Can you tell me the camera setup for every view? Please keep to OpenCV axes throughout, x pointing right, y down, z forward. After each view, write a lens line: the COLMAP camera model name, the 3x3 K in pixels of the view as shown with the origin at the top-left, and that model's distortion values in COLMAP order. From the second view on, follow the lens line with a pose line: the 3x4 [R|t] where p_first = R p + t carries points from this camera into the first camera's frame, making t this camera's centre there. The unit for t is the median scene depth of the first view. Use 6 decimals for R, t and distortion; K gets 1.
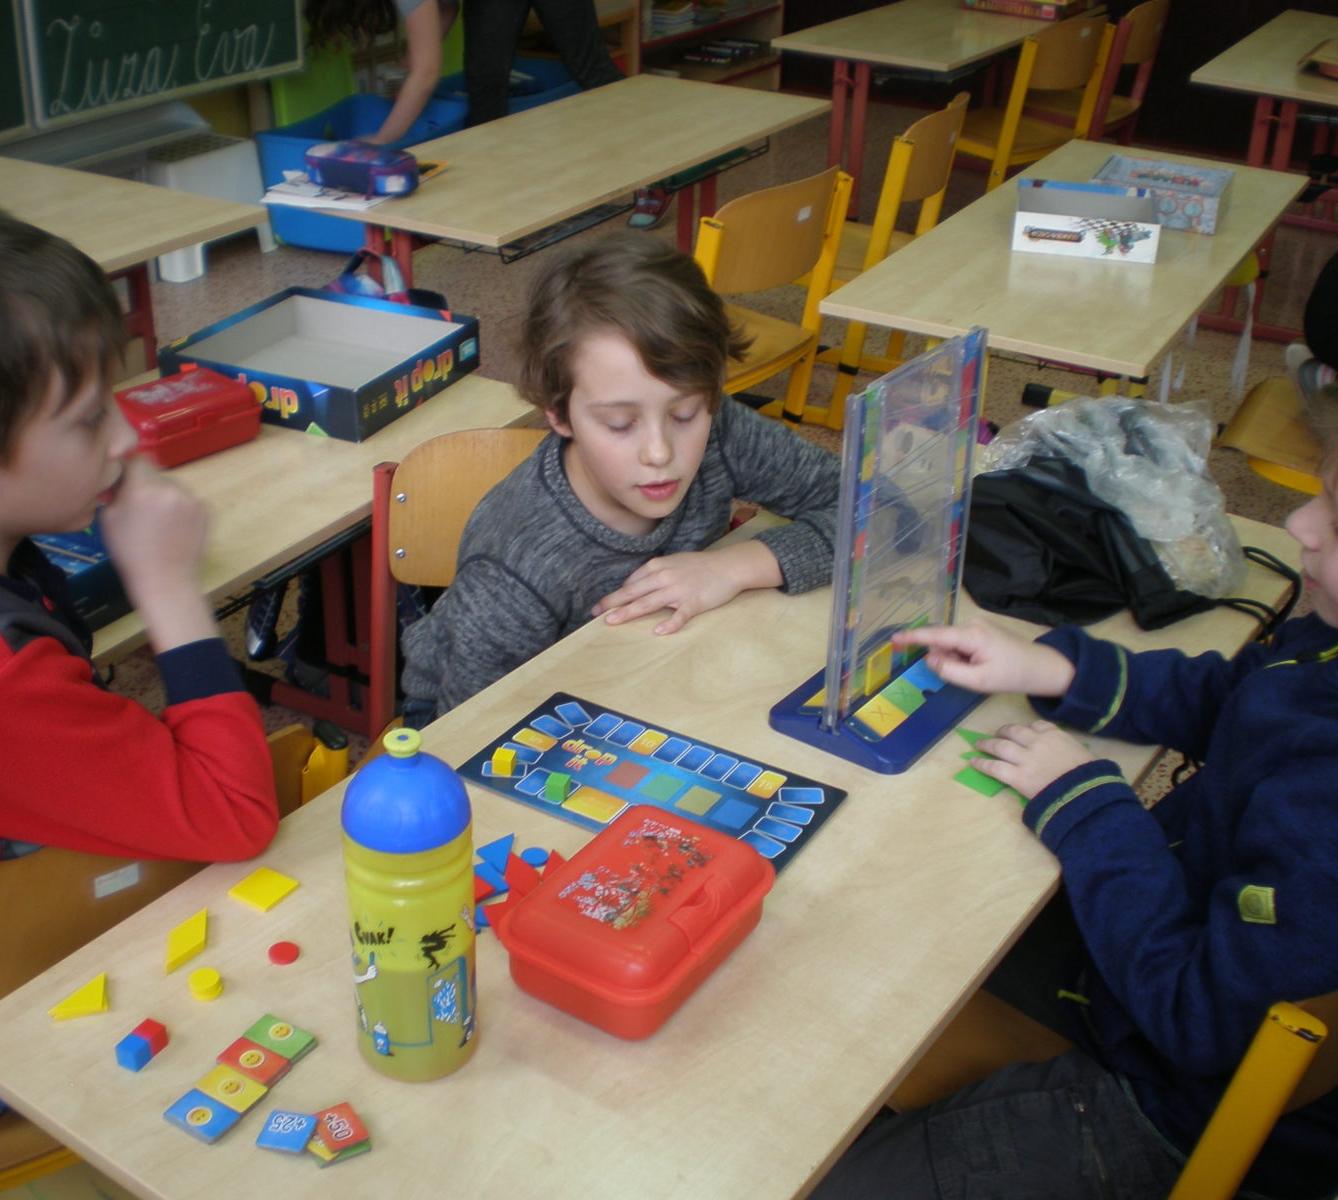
lens RADIAL K [[1707.5, 0, 669.0], [0, 1707.5, 600.0], [0, 0, 1]] dist [-0.070392, -0.250226]
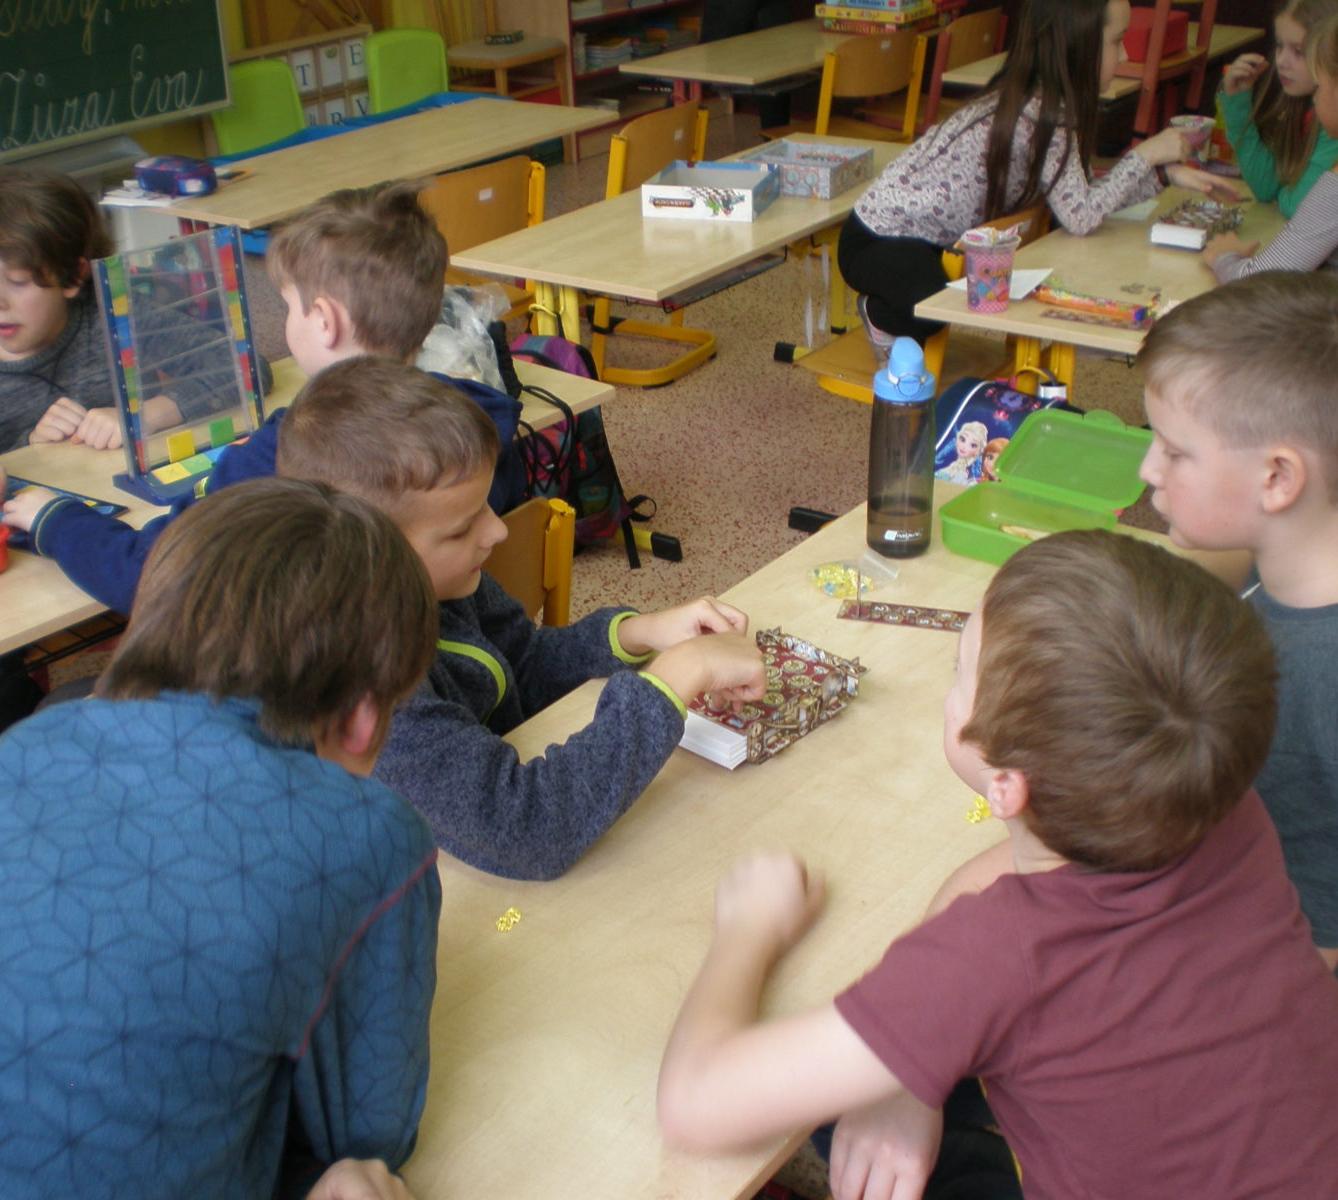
lens RADIAL K [[1707.5, 0, 669.0], [0, 1707.5, 600.0], [0, 0, 1]] dist [-0.070392, -0.250226]
pose [[0.992499, -0.001241, -0.122246, 0.353101], [-0.001984, 0.999653, -0.026254, 0.103573], [0.122236, 0.026300, 0.992153, -0.223009]]
